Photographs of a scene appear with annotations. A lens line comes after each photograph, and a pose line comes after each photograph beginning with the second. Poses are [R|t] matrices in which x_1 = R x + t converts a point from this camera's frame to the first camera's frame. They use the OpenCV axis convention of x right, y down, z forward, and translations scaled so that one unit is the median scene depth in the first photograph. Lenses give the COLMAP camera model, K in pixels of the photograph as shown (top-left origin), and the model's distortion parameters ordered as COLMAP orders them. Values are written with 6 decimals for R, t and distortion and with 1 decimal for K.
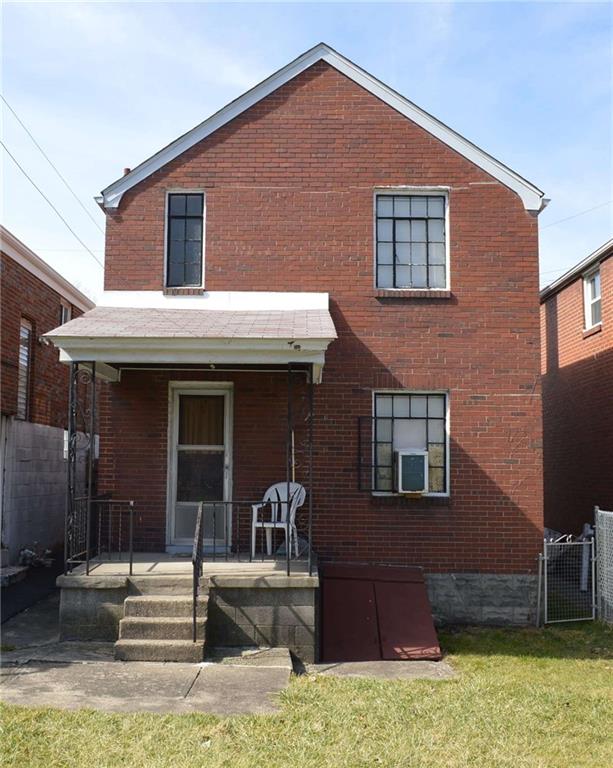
lens RADIAL K [[1068.7, 0, 320.2], [0, 1068.7, 360.0], [0, 0, 1]] dist [-0.076517, 0.000000]
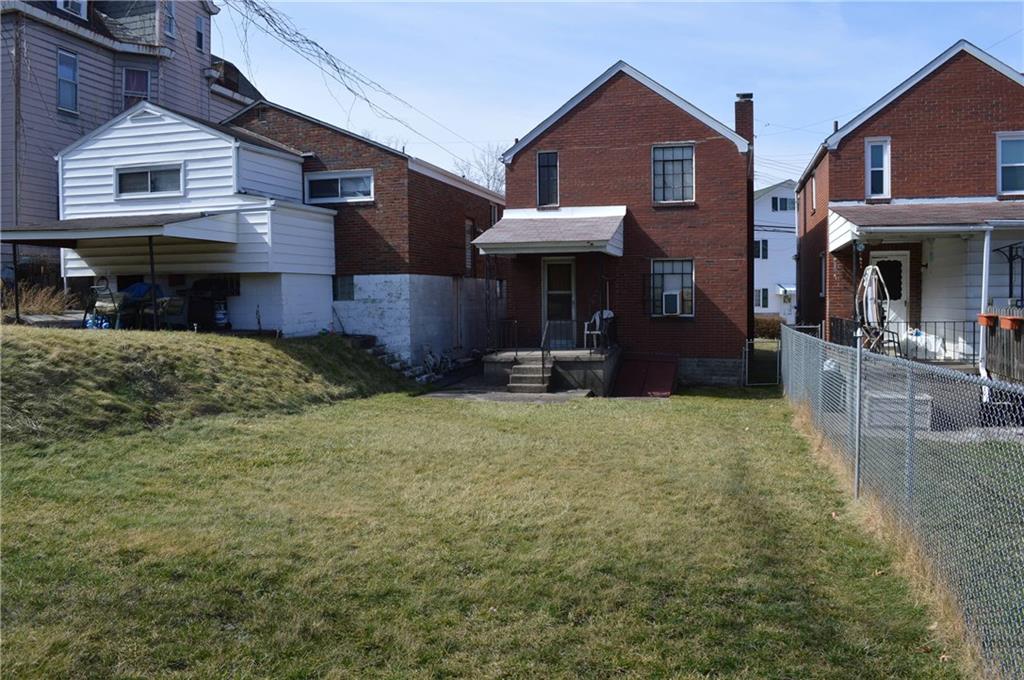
lens RADIAL K [[812.0, 0, 510.9], [0, 812.0, 339.2], [0, 0, 1]] dist [-0.078896, 0.006128]
pose [[0.971745, -0.007013, -0.235931, 0.141733], [0.042689, 0.988297, 0.146448, -0.048957], [0.232143, -0.152382, 0.960671, -0.402641]]
